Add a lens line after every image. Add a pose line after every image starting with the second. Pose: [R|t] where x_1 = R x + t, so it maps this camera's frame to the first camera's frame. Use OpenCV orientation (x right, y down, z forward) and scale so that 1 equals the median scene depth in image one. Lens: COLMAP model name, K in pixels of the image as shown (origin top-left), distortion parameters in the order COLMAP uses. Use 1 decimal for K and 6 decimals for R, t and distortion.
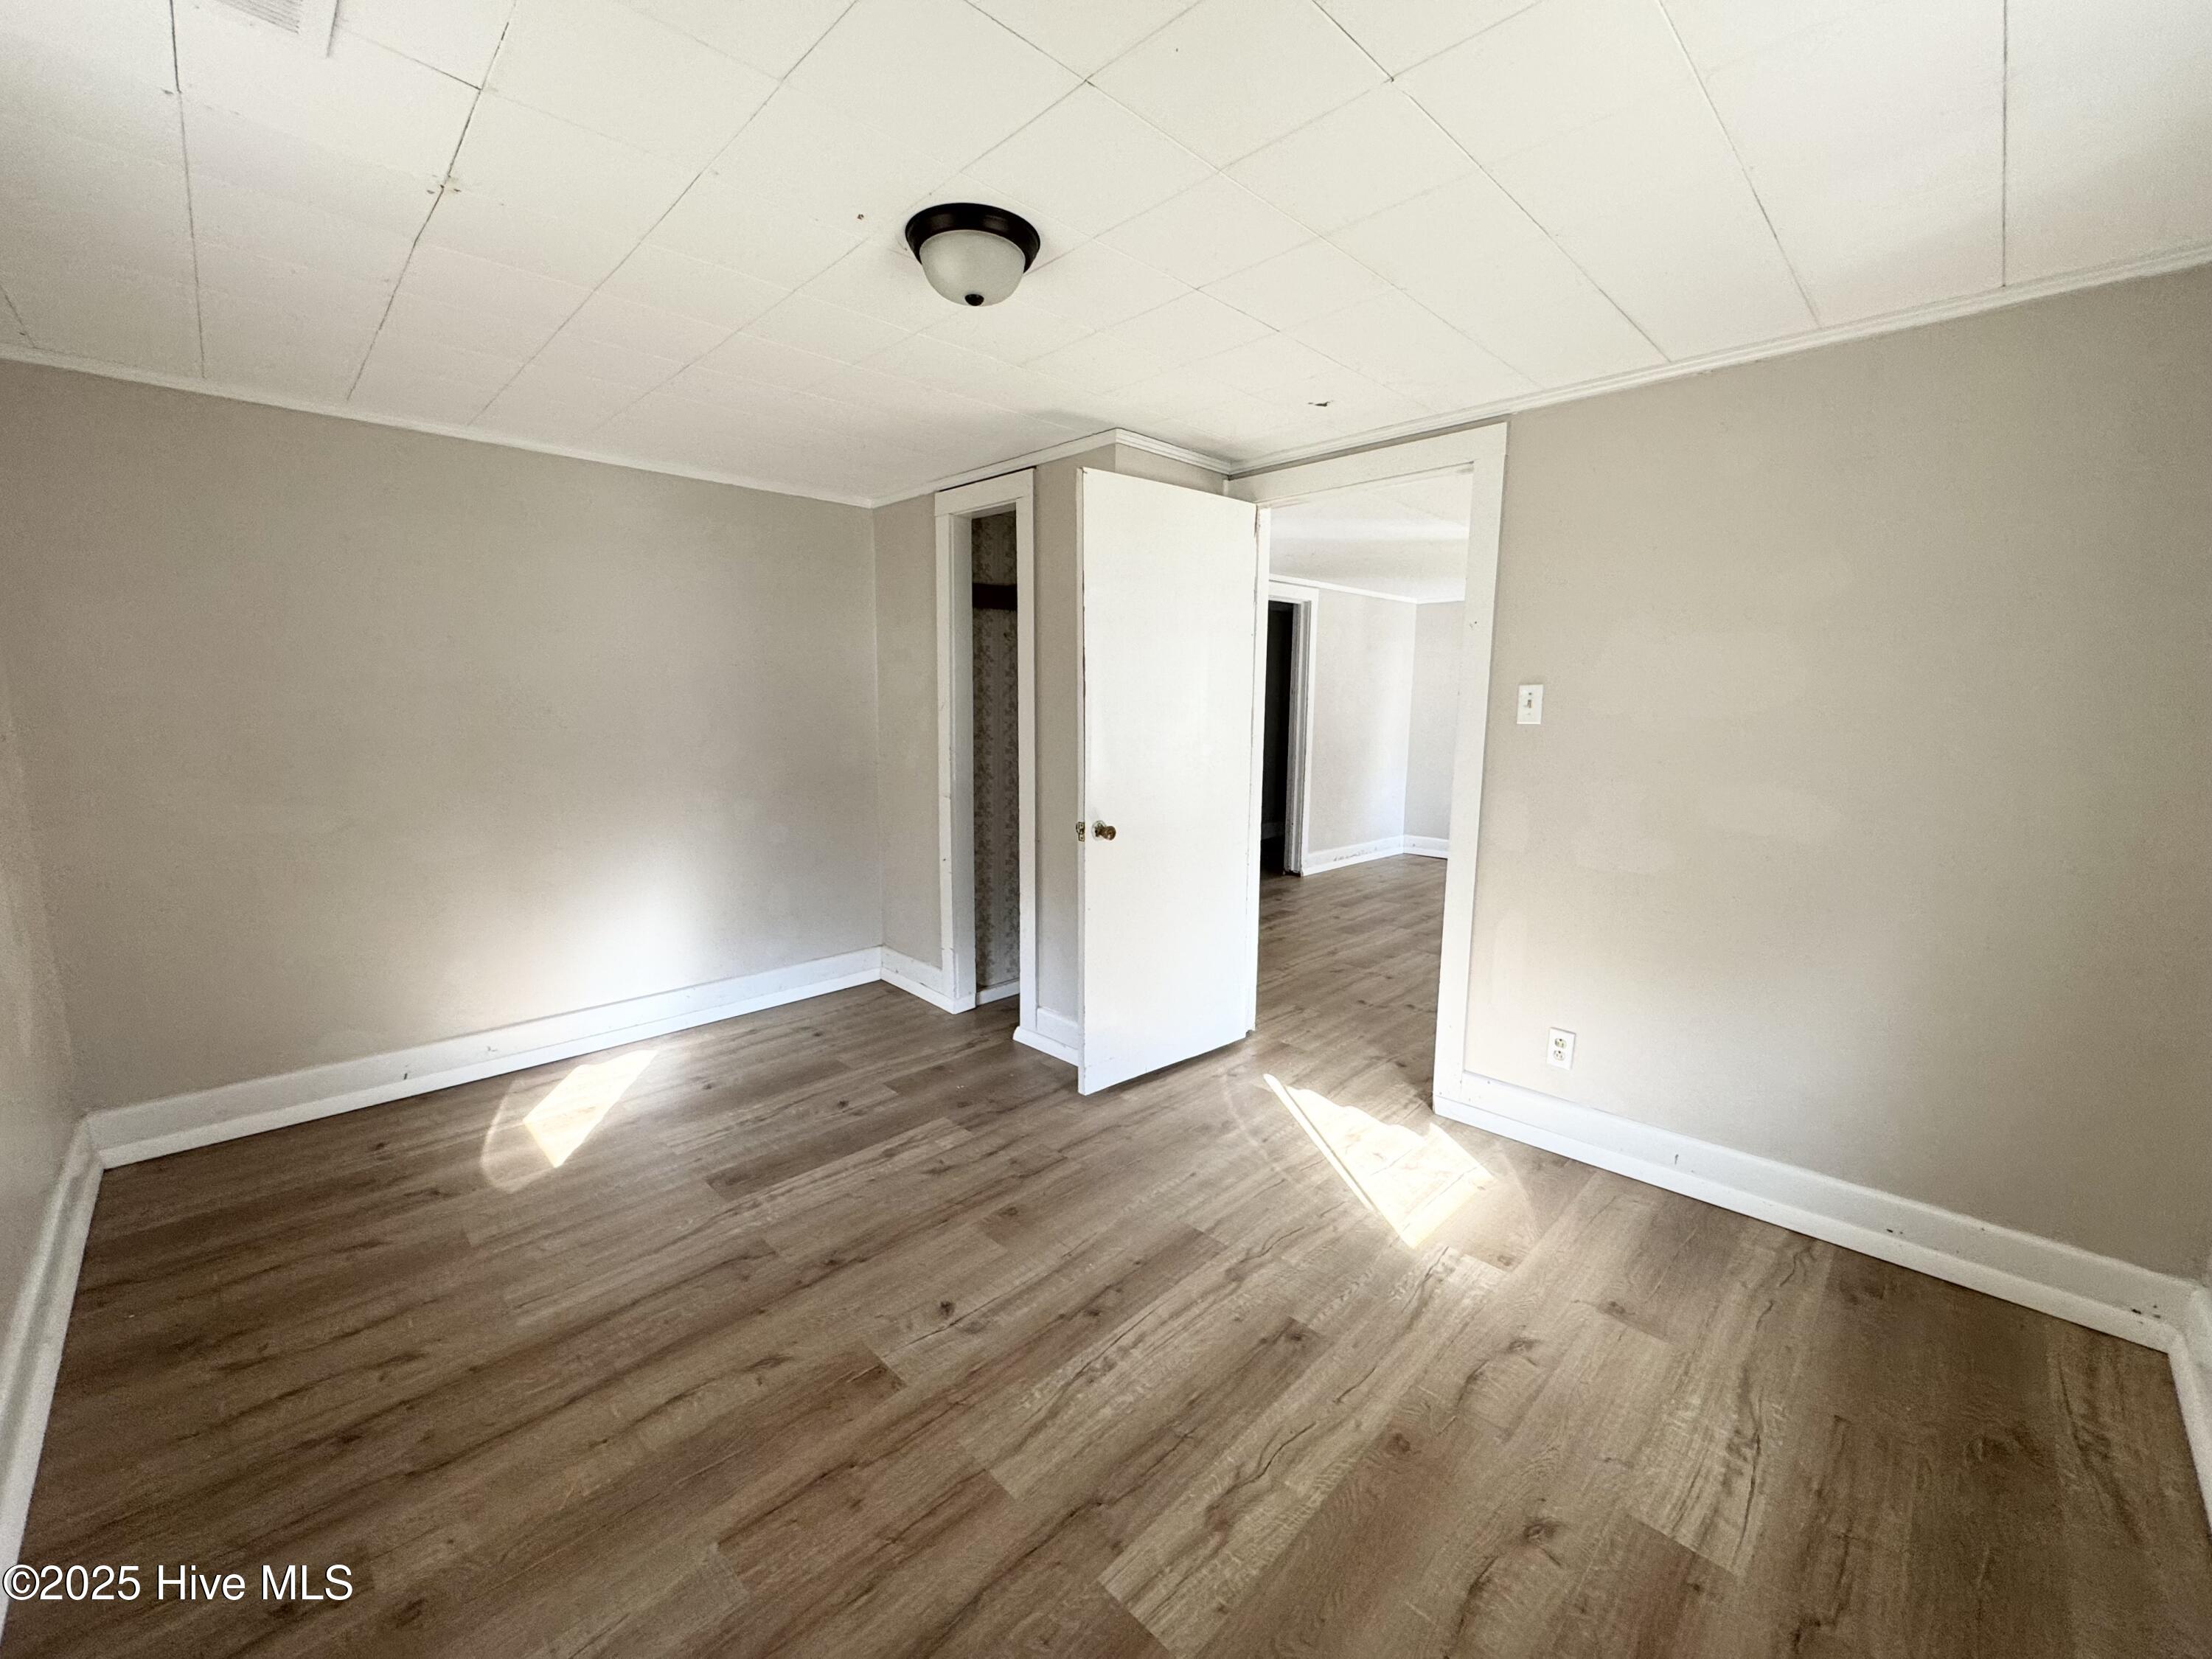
lens RADIAL K [[886.7, 0, 1110.7], [0, 886.7, 830.9], [0, 0, 1]] dist [-0.000194, 0.000004]
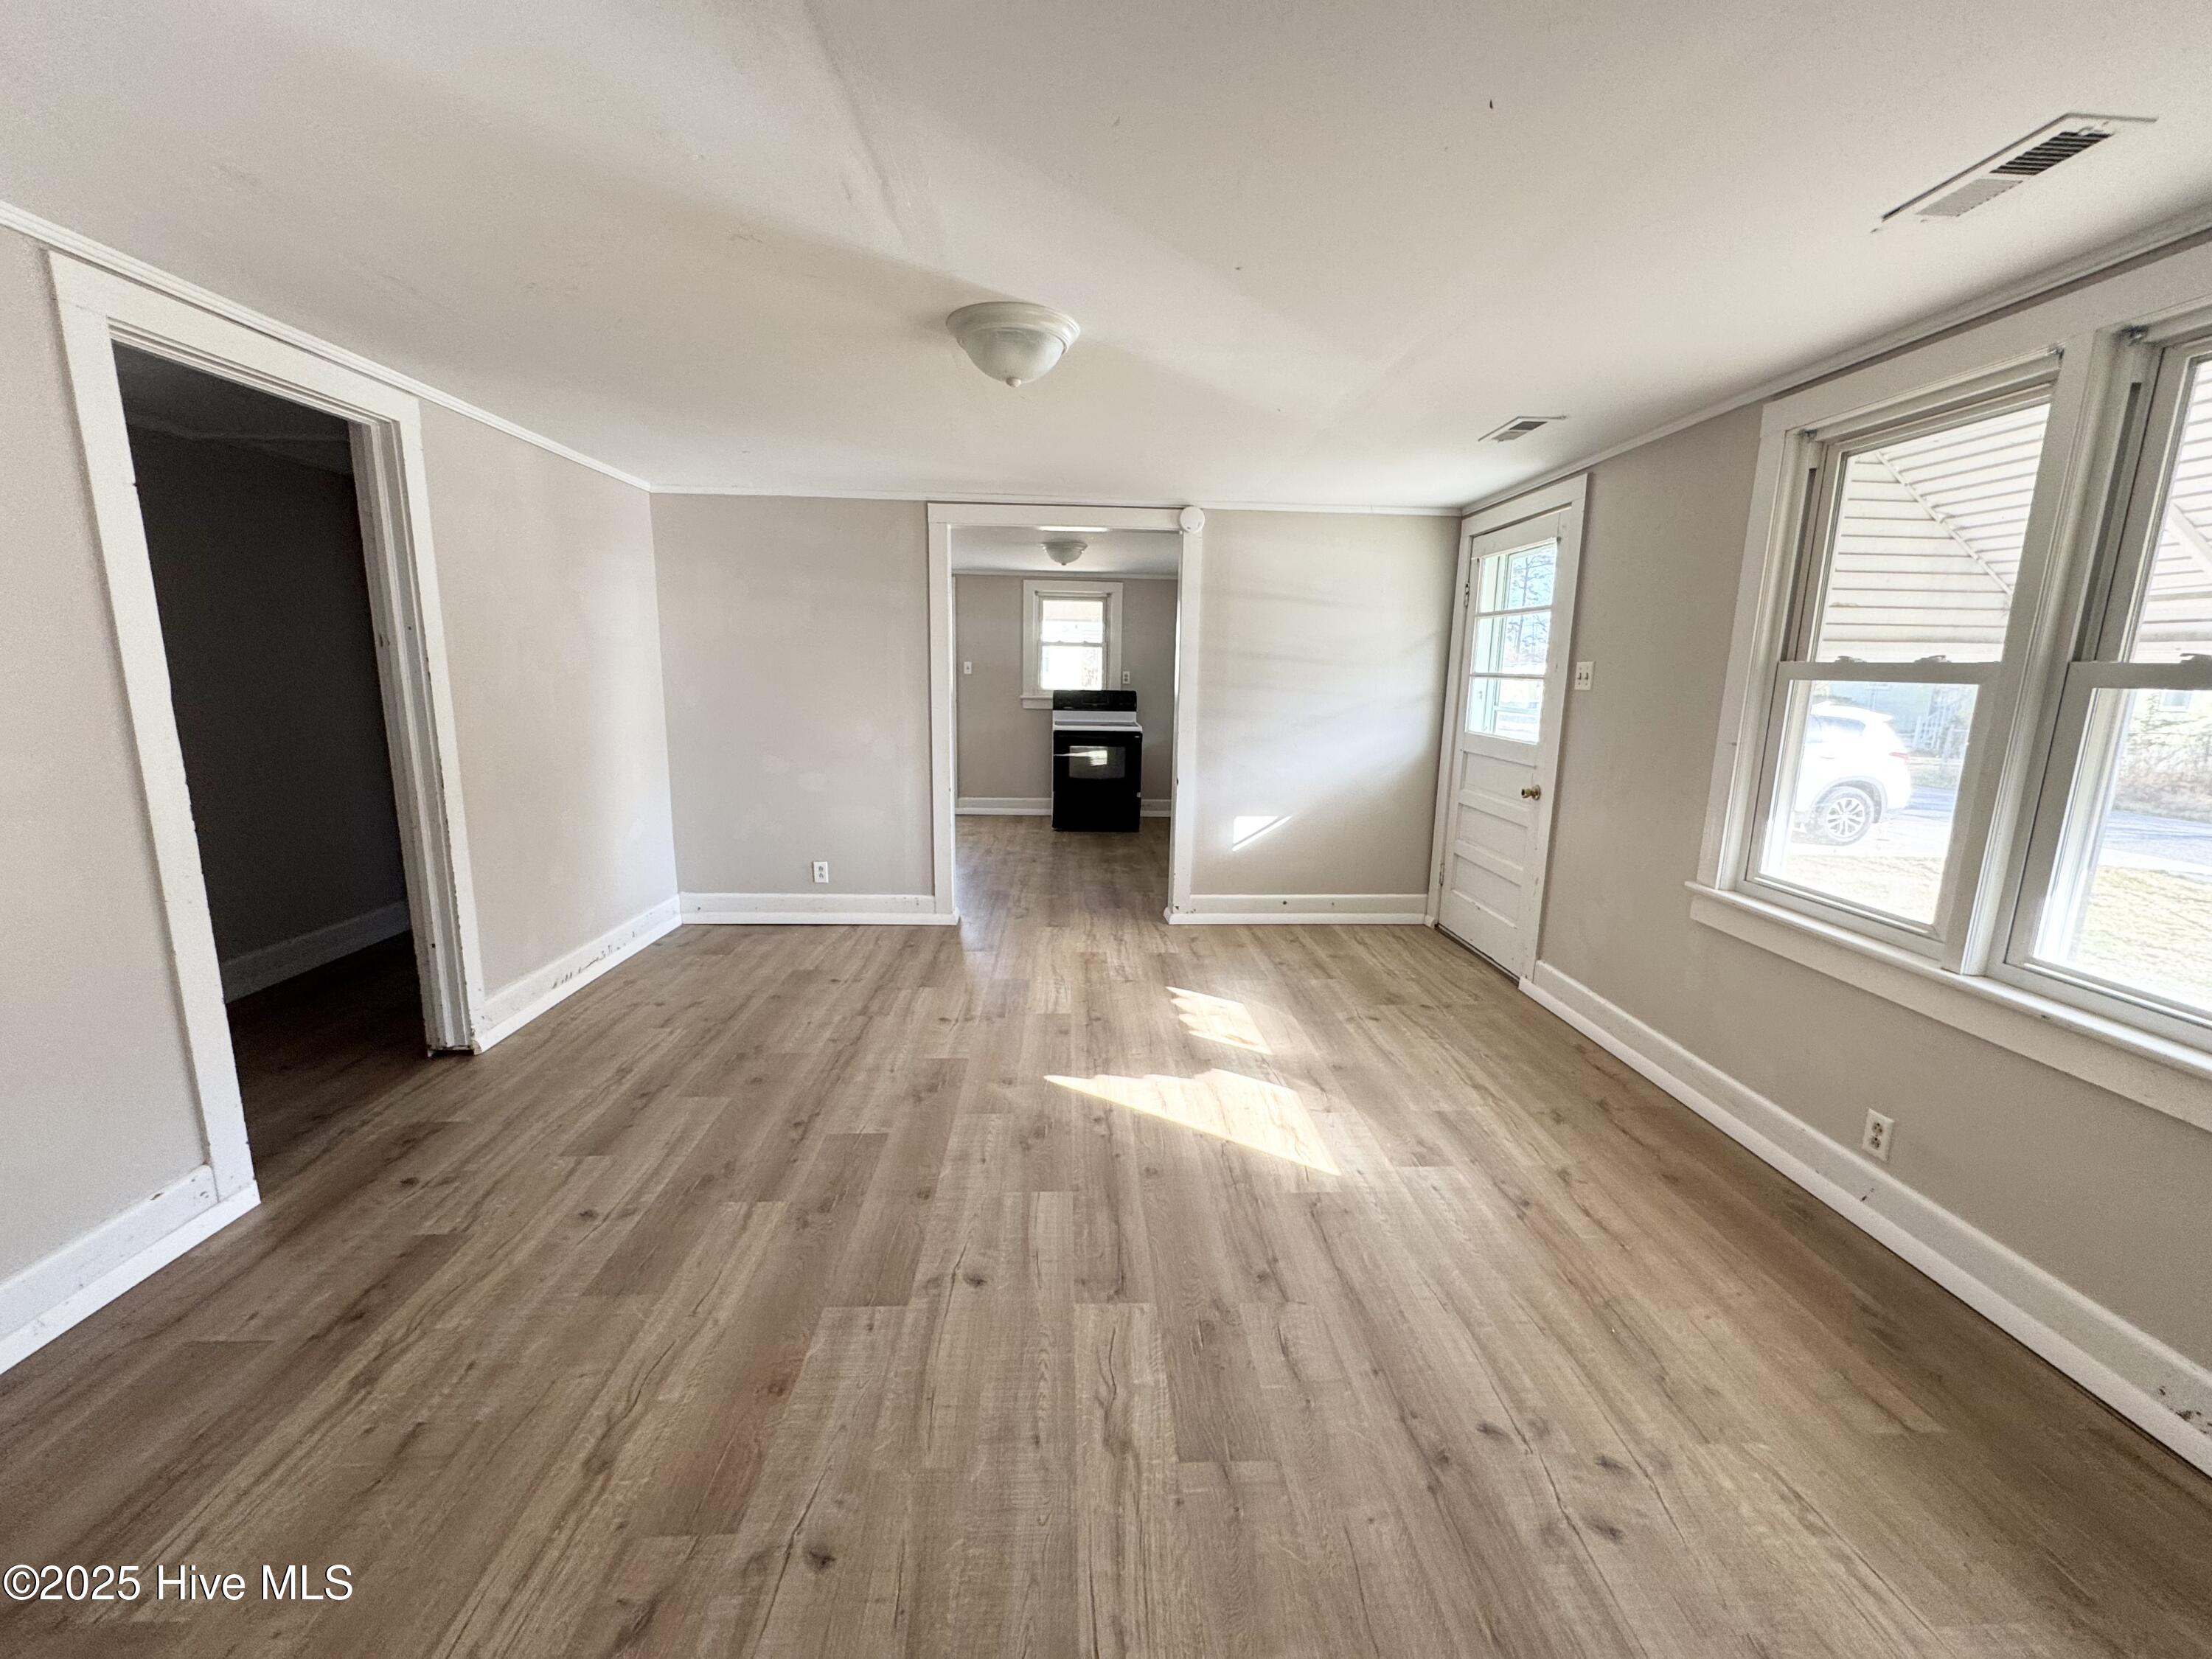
lens RADIAL K [[886.7, 0, 1110.7], [0, 886.7, 830.9], [0, 0, 1]] dist [-0.000194, 0.000004]
pose [[0.676259, -0.127748, 0.725502, 0.119923], [0.093861, 0.991764, 0.087142, -0.070828], [-0.730659, 0.009166, 0.682681, 0.451487]]
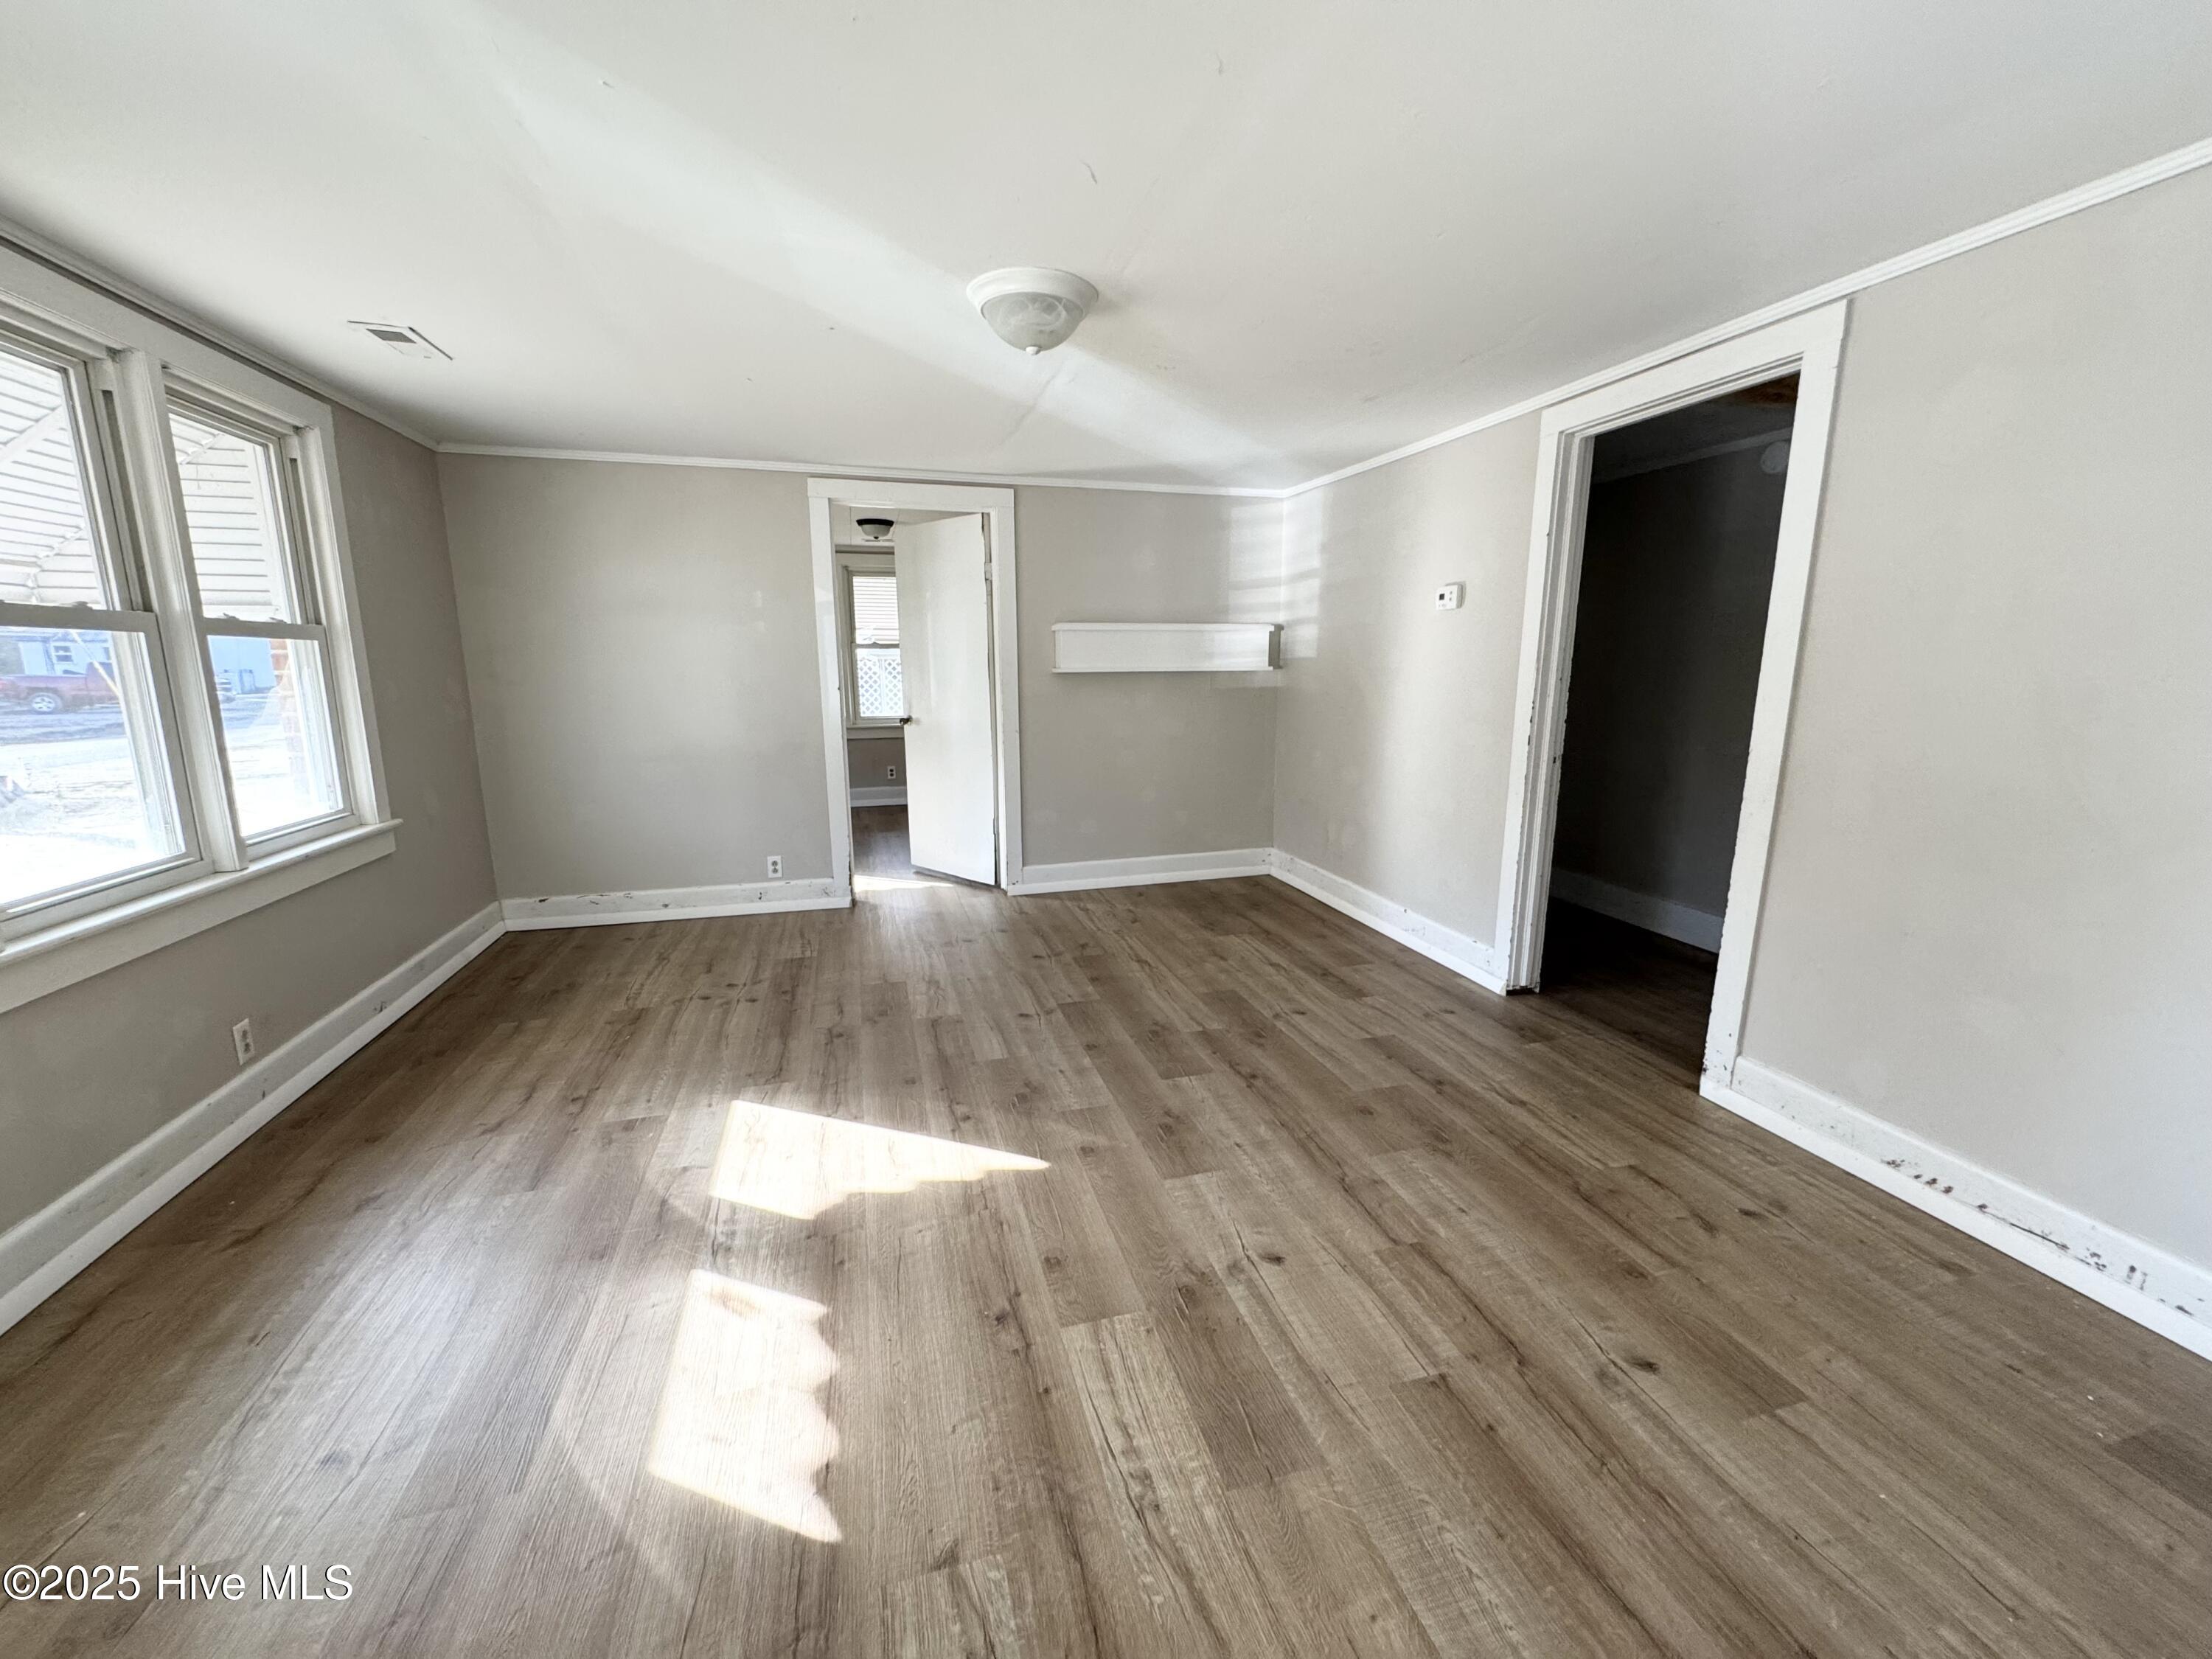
lens RADIAL K [[886.7, 0, 1110.7], [0, 886.7, 830.9], [0, 0, 1]] dist [-0.000194, 0.000004]
pose [[-0.489431, 0.160656, -0.857115, 0.660460], [-0.128193, 0.958950, 0.252945, -0.125876], [0.862568, 0.233676, -0.448745, 0.921828]]
